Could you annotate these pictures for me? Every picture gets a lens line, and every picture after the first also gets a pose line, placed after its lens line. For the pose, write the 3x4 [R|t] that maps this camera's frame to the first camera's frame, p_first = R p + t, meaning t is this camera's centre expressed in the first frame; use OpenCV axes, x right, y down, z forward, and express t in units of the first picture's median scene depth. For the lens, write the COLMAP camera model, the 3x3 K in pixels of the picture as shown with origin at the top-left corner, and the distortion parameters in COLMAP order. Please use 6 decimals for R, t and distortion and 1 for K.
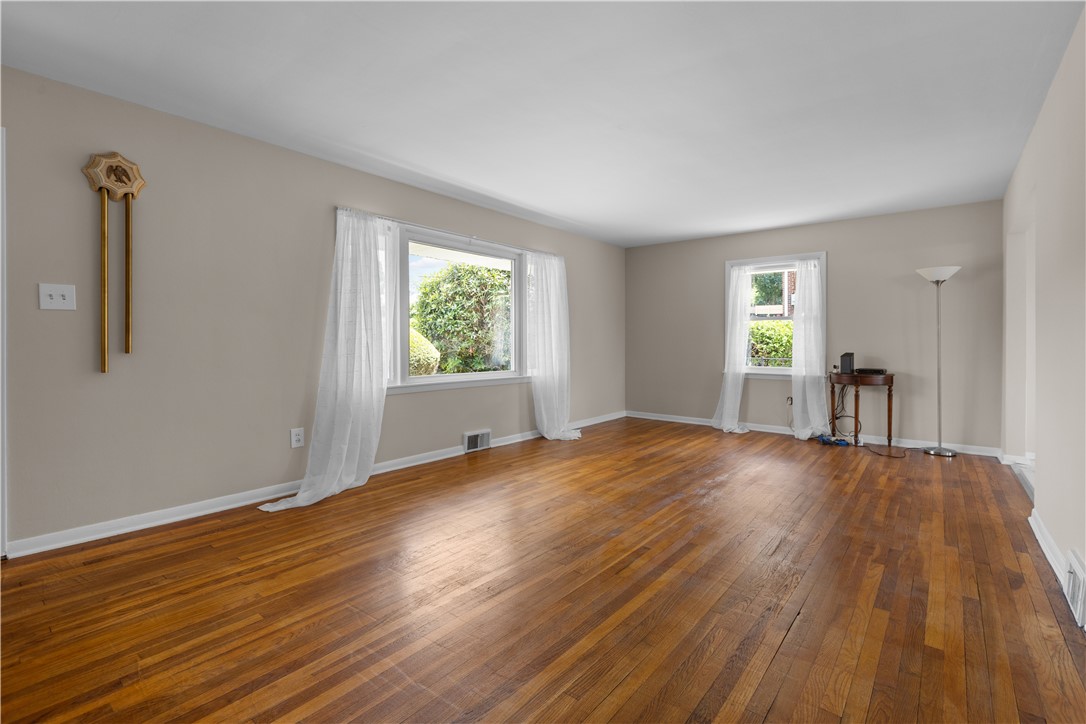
lens RADIAL K [[480.9, 0, 554.0], [0, 480.9, 352.7], [0, 0, 1]] dist [0.004387, 0.000779]
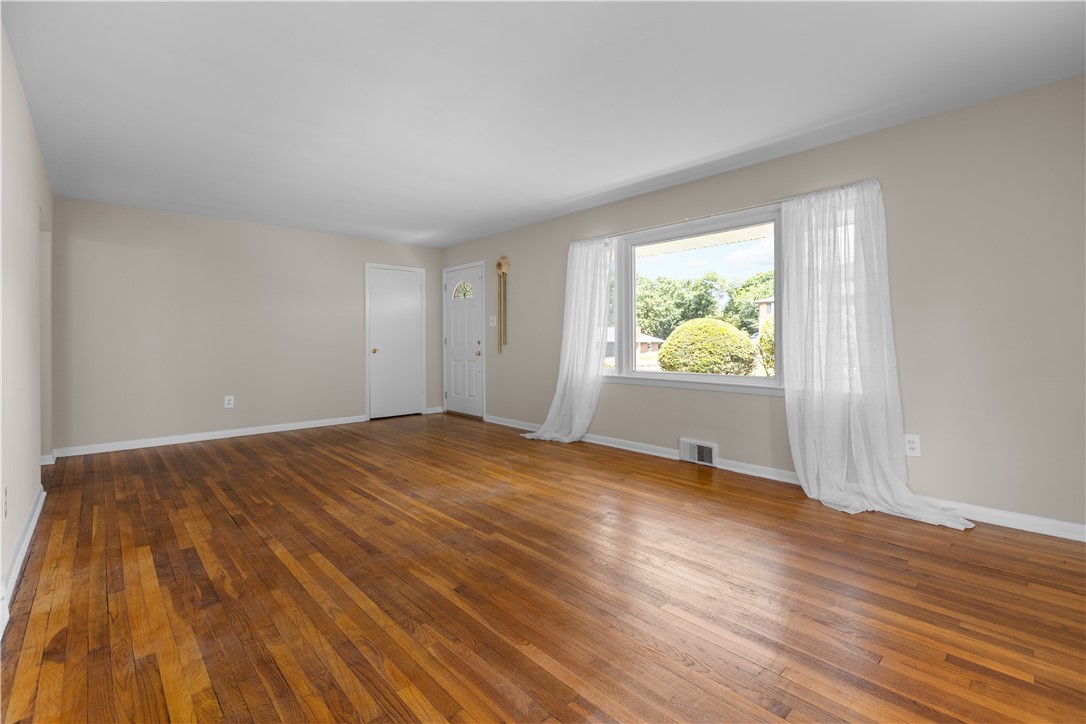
lens RADIAL K [[480.9, 0, 549.2], [0, 480.9, 343.7], [0, 0, 1]] dist [0.004387, 0.000779]
pose [[-0.134853, 0.008358, -0.990830, 1.477071], [-0.014817, 0.999836, 0.010450, -0.032585], [0.990755, 0.016091, -0.134707, 1.720895]]
